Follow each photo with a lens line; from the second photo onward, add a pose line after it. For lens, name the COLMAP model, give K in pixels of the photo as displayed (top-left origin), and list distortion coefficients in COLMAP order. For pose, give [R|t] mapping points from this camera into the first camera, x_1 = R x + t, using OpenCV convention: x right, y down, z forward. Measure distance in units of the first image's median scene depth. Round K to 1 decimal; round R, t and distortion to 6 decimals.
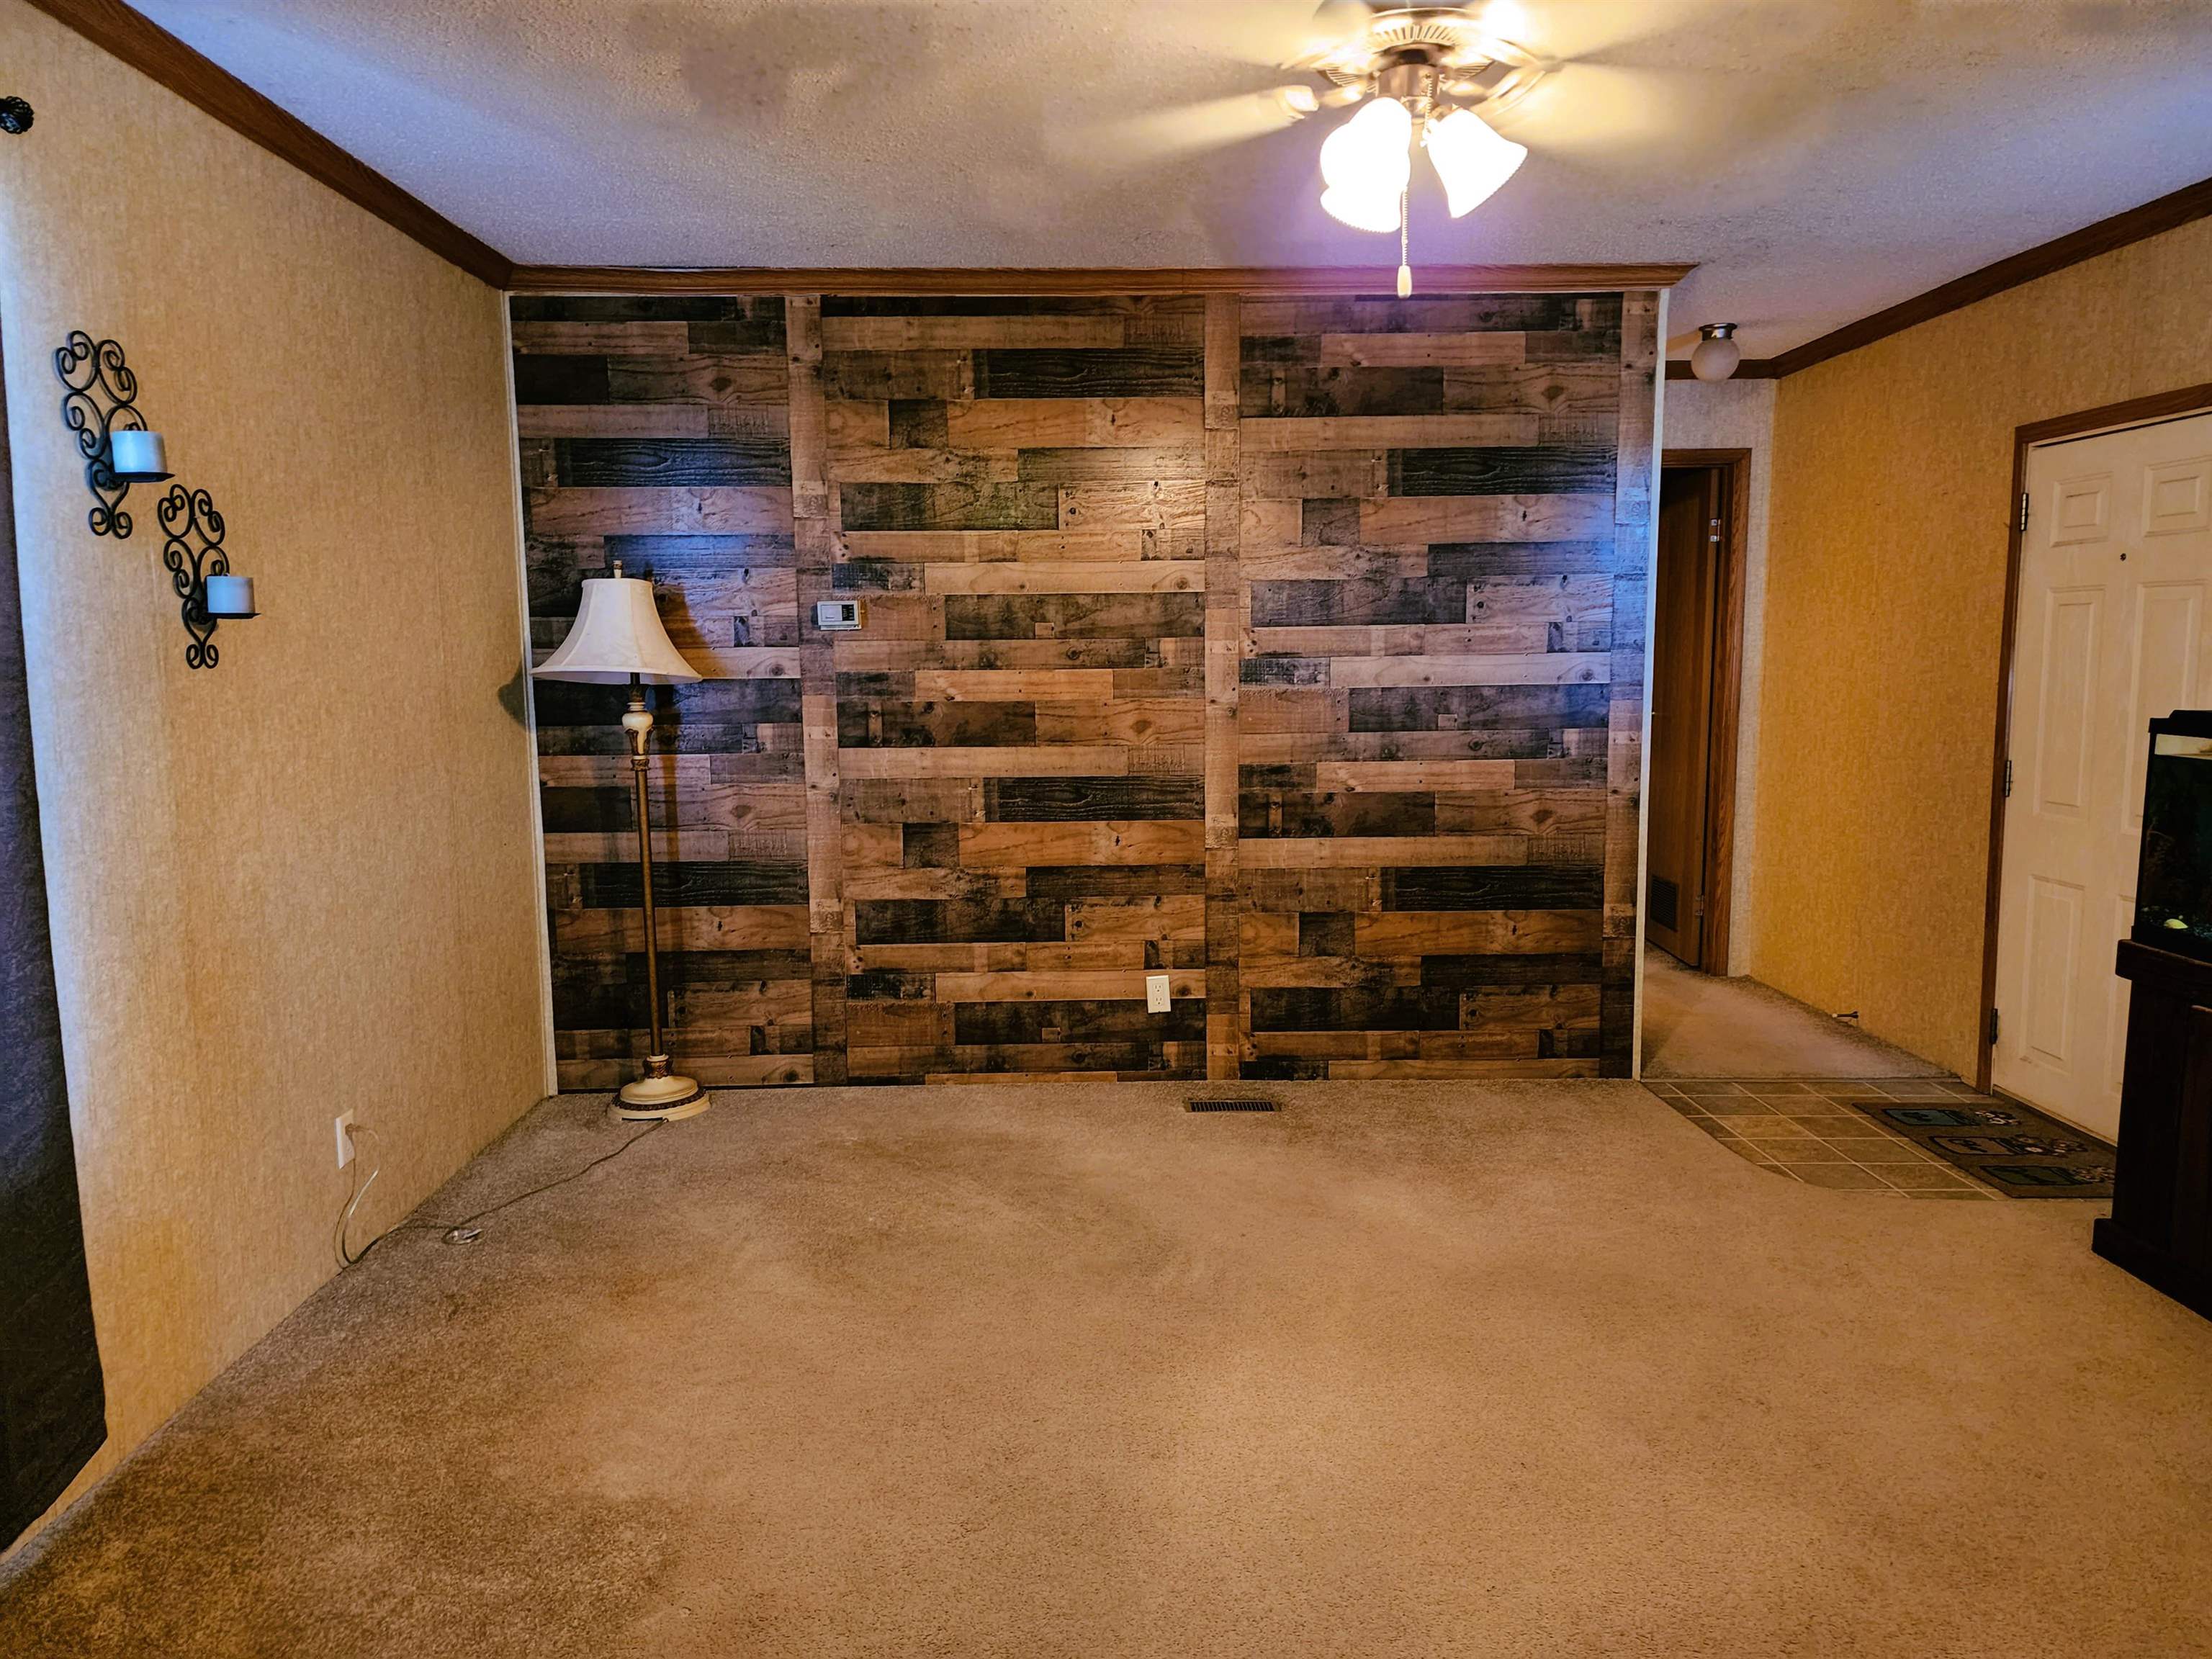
lens RADIAL K [[1473.2, 0, 1124.1], [0, 1473.2, 819.9], [0, 0, 1]] dist [0.082402, -0.073056]
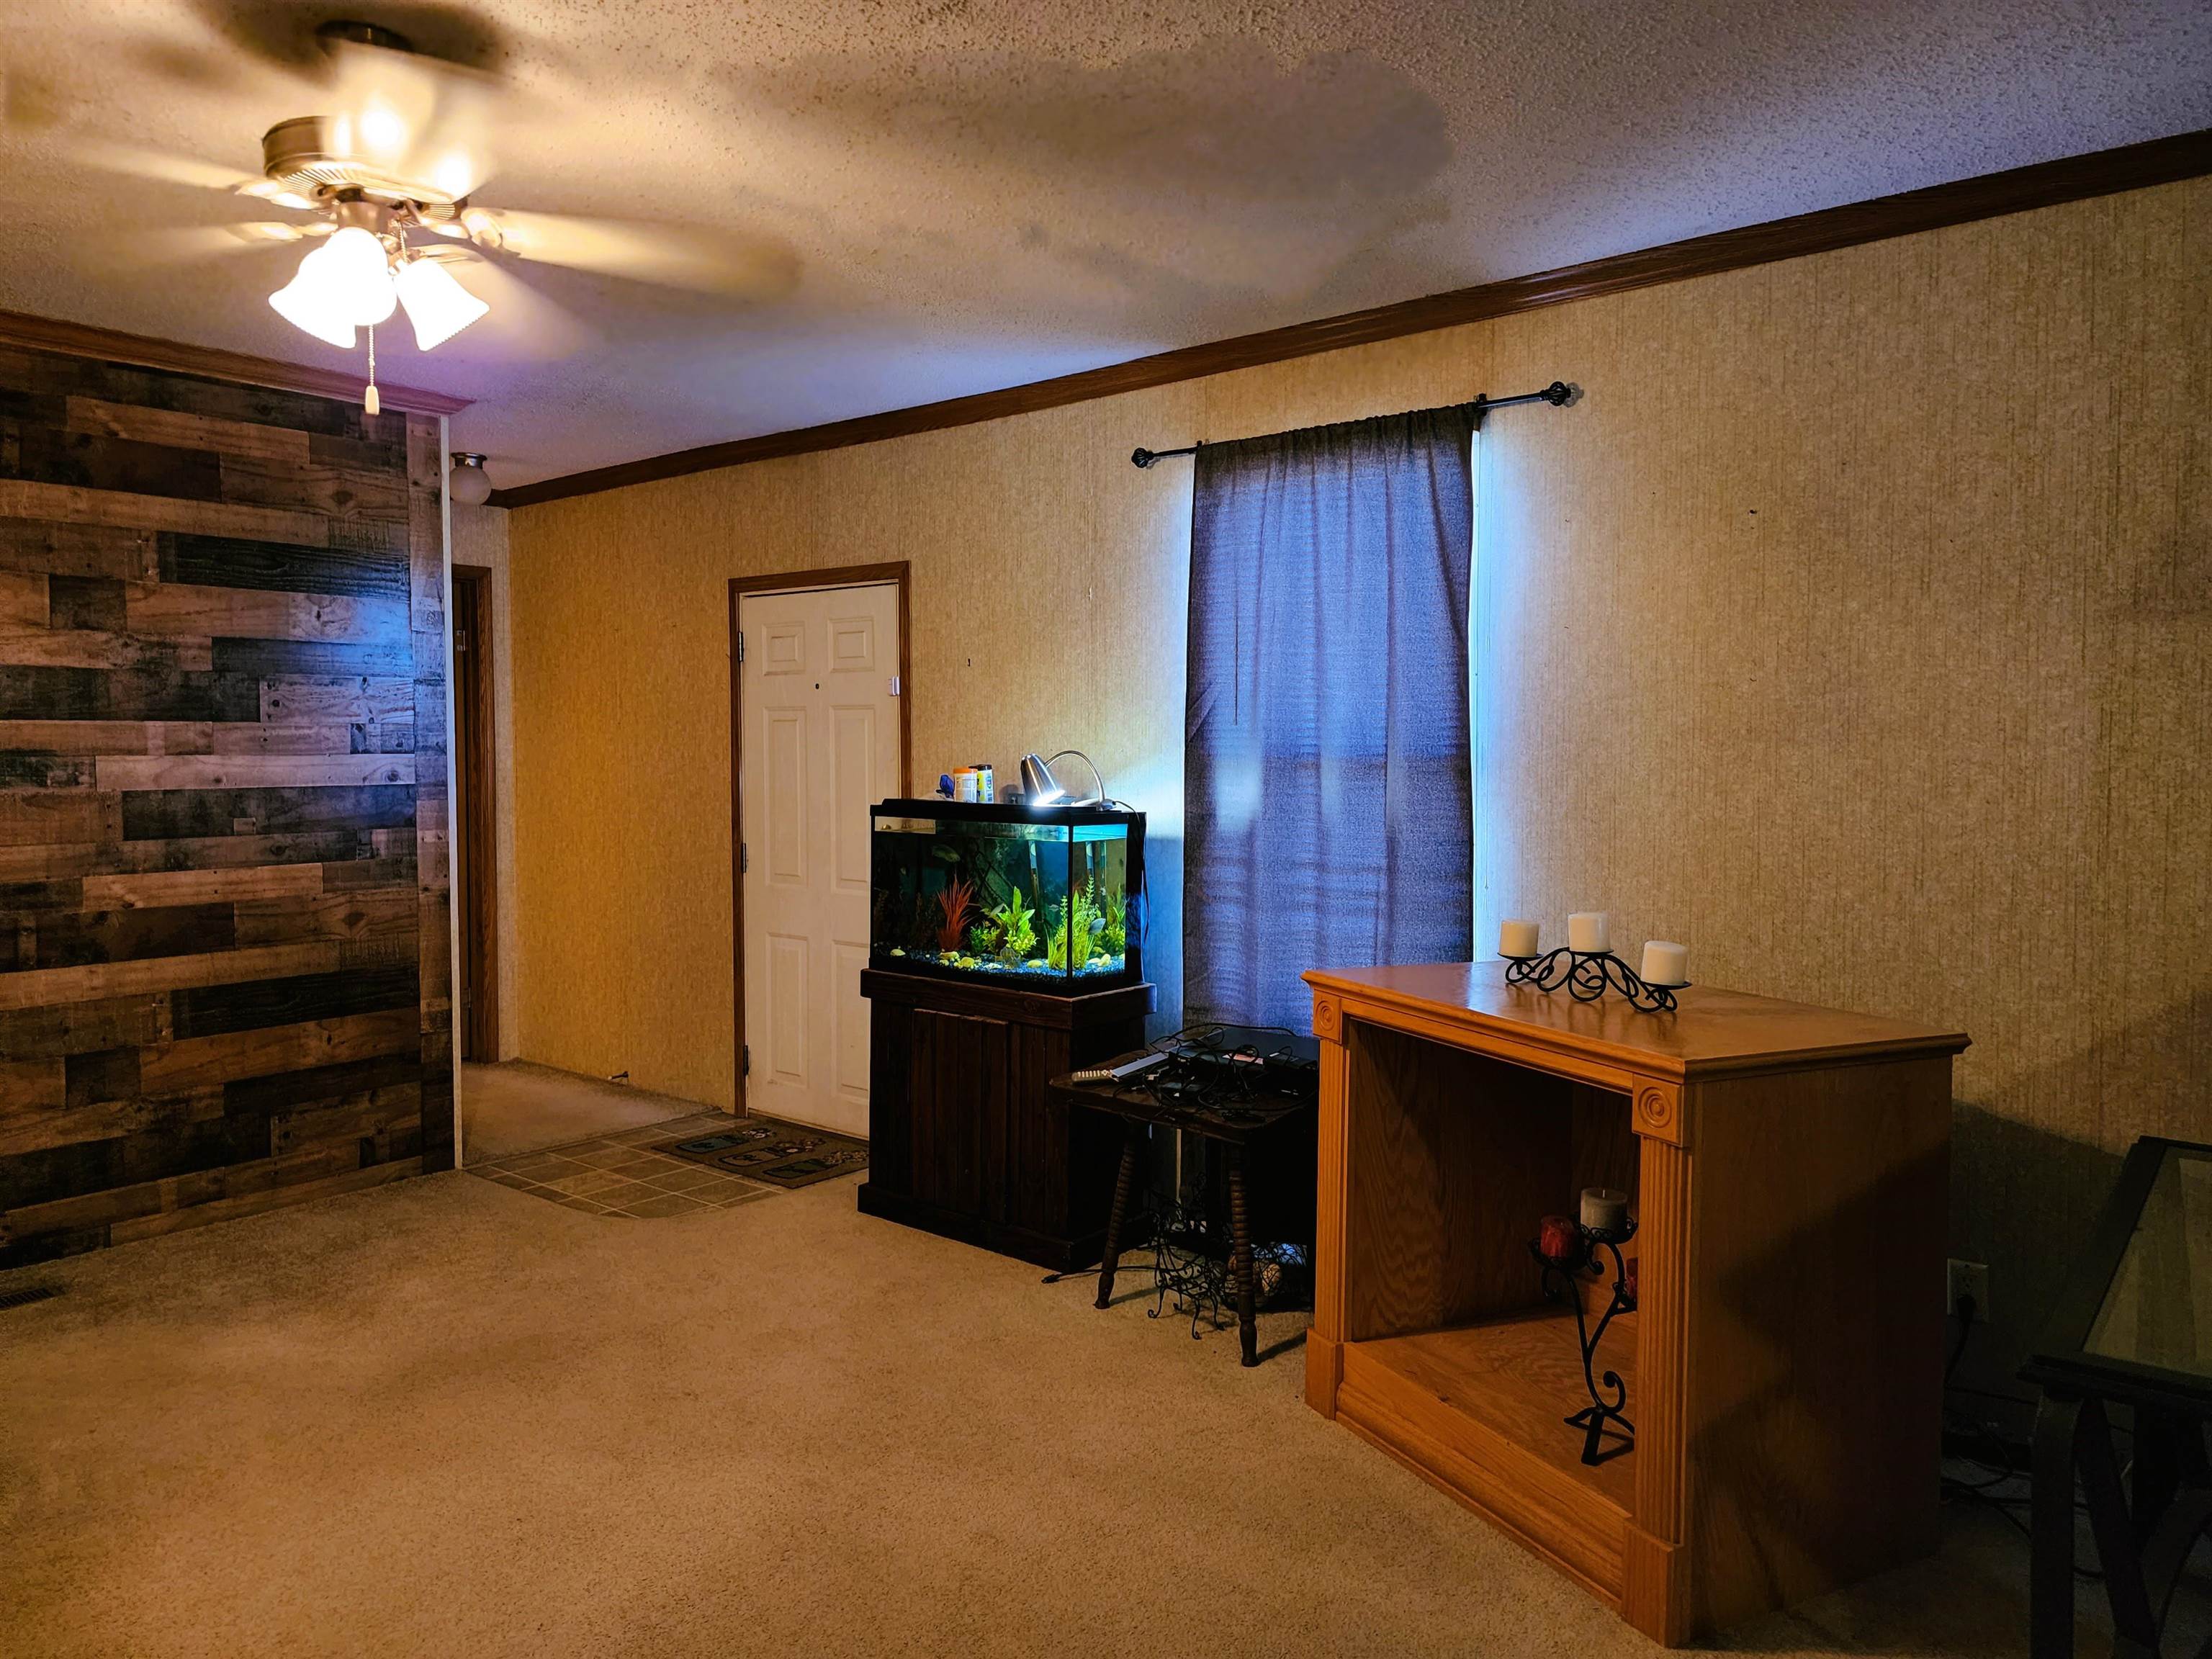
lens RADIAL K [[1473.2, 0, 1093.3], [0, 1473.2, 809.6], [0, 0, 1]] dist [0.082402, -0.073056]
pose [[0.653619, -0.023321, 0.756465, -0.148150], [0.079651, 0.996094, -0.038113, 0.002117], [-0.752621, 0.085164, 0.652923, -0.022003]]
